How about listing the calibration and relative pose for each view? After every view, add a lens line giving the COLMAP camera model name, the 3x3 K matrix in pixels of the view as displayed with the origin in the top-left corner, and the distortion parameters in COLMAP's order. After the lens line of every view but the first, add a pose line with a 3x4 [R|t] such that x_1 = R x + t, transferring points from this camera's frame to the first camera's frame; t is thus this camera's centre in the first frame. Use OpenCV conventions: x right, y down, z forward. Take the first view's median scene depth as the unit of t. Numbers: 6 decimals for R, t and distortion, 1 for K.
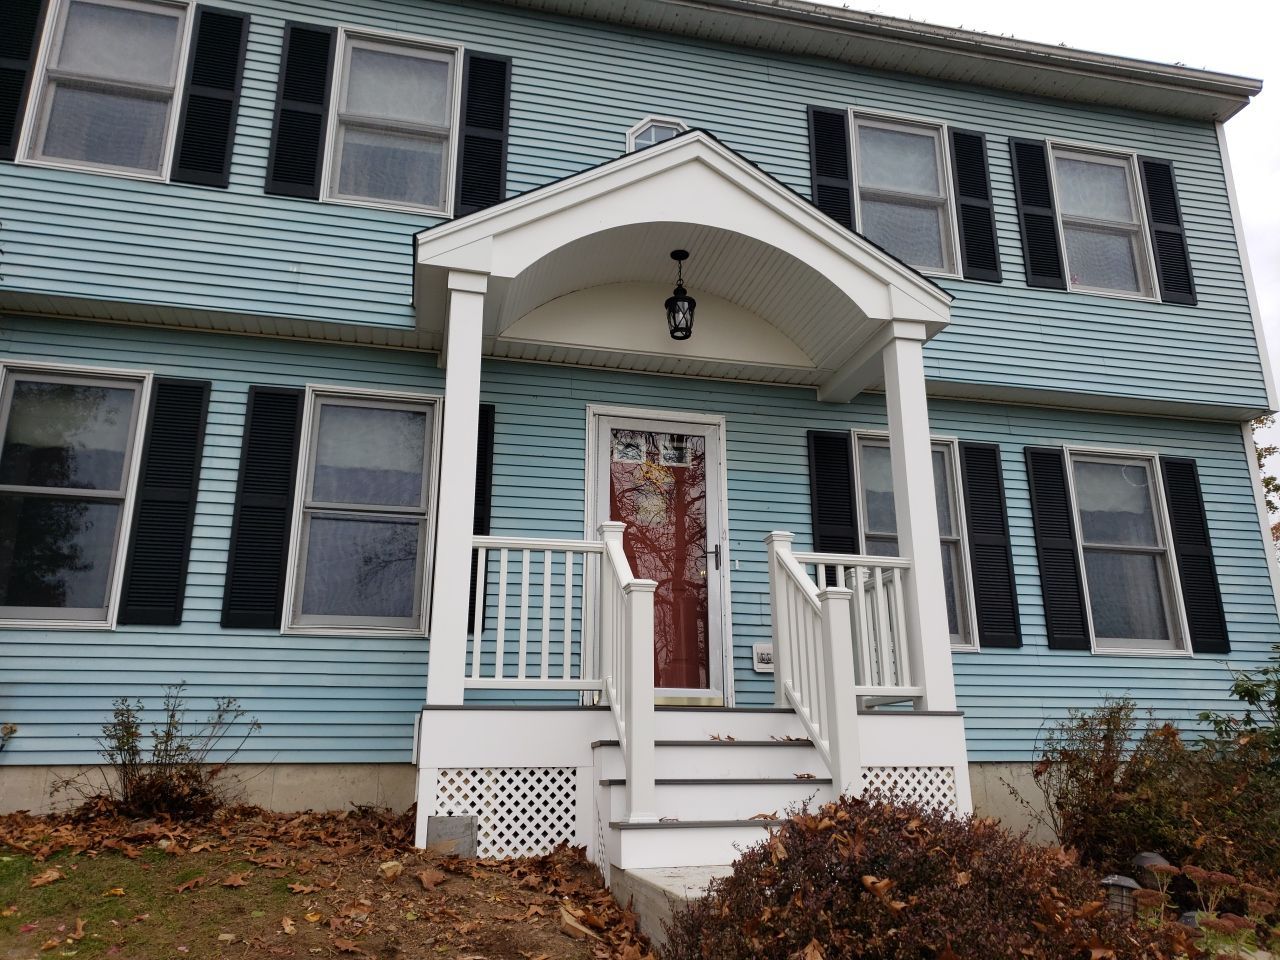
lens RADIAL K [[1074.6, 0, 656.0], [0, 1074.6, 452.8], [0, 0, 1]] dist [-0.000287, 0.042537]
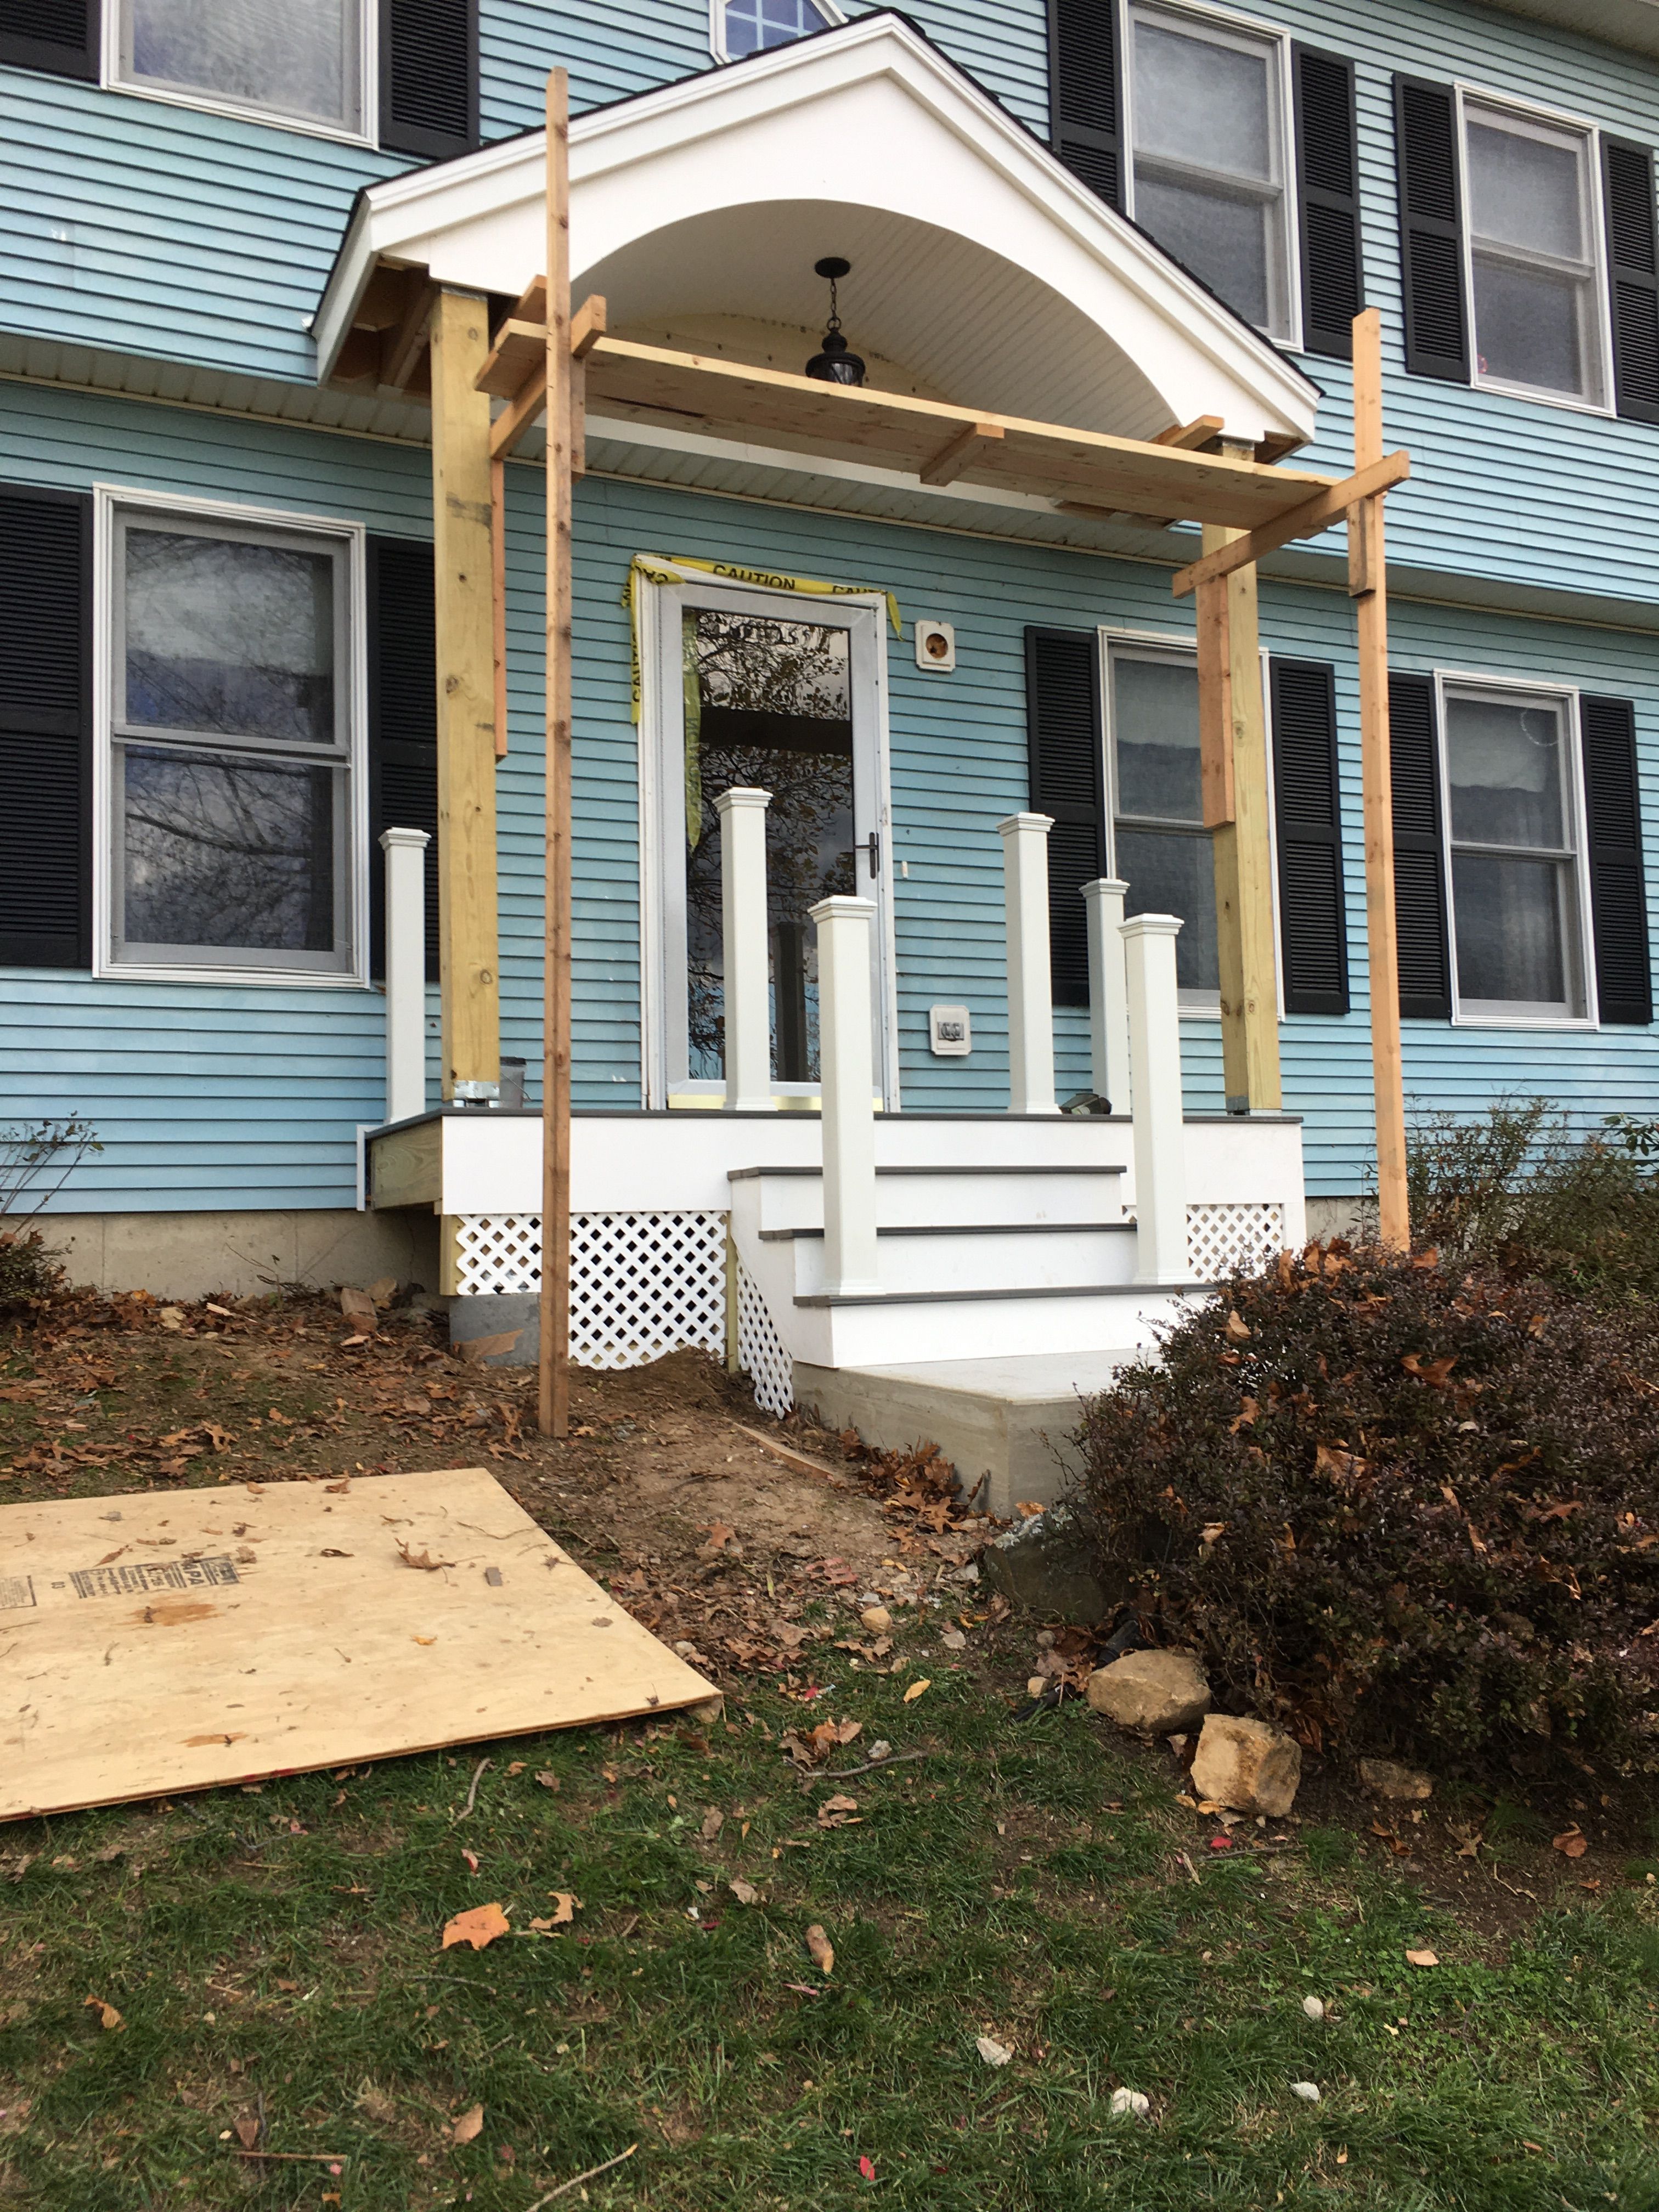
lens RADIAL K [[2007.5, 0, 883.8], [0, 2007.5, 1103.2], [0, 0, 1]] dist [0.114485, -0.185501]
pose [[0.979267, -0.000983, 0.202573, -0.143095], [-0.044925, 0.974034, 0.221902, -0.009480], [-0.197531, -0.226401, 0.953794, -0.038908]]
